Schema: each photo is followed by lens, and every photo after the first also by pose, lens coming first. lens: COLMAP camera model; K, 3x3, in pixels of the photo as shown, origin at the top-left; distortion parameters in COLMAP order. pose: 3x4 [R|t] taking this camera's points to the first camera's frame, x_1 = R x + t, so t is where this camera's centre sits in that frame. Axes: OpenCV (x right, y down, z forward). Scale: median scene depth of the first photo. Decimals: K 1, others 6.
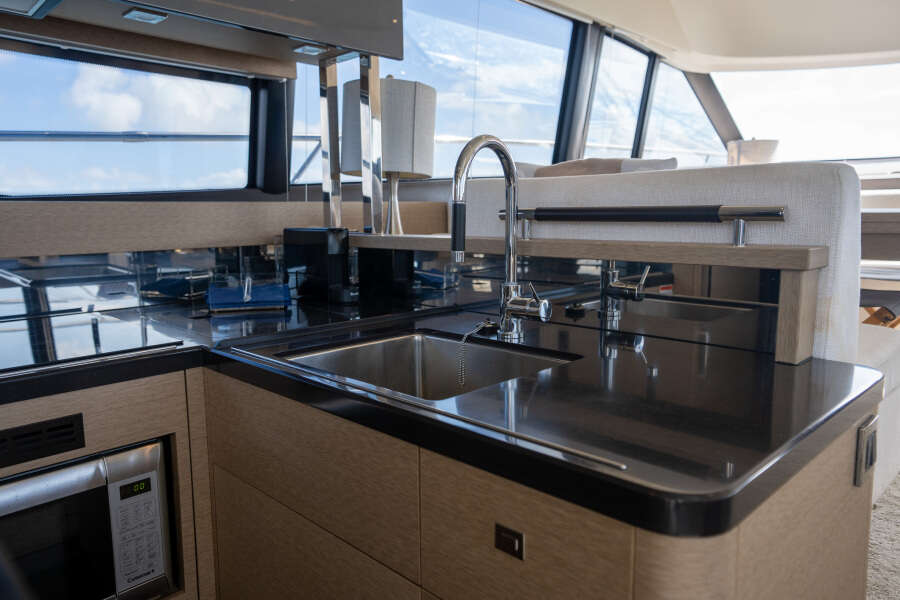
lens RADIAL K [[631.2, 0, 450.0], [0, 631.2, 300.0], [0, 0, 1]] dist [-0.000641, -0.000213]
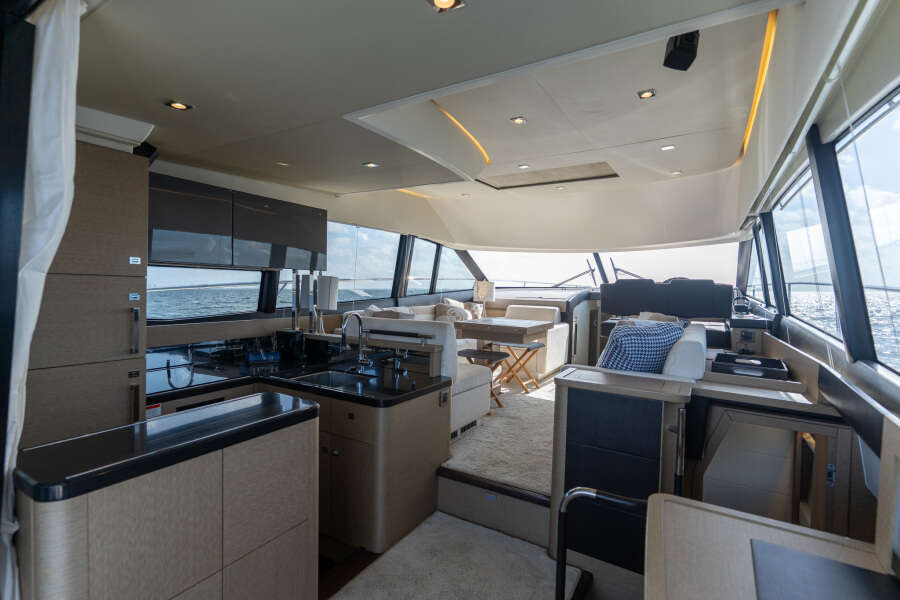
lens RADIAL K [[456.5, 0, 450.0], [0, 456.5, 300.0], [0, 0, 1]] dist [-0.000843, 0.000018]
pose [[0.976692, 0.017183, 0.213958, 0.028138], [0.004419, 0.994969, -0.100081, -0.047904], [-0.214601, 0.098694, 0.971703, -0.982647]]
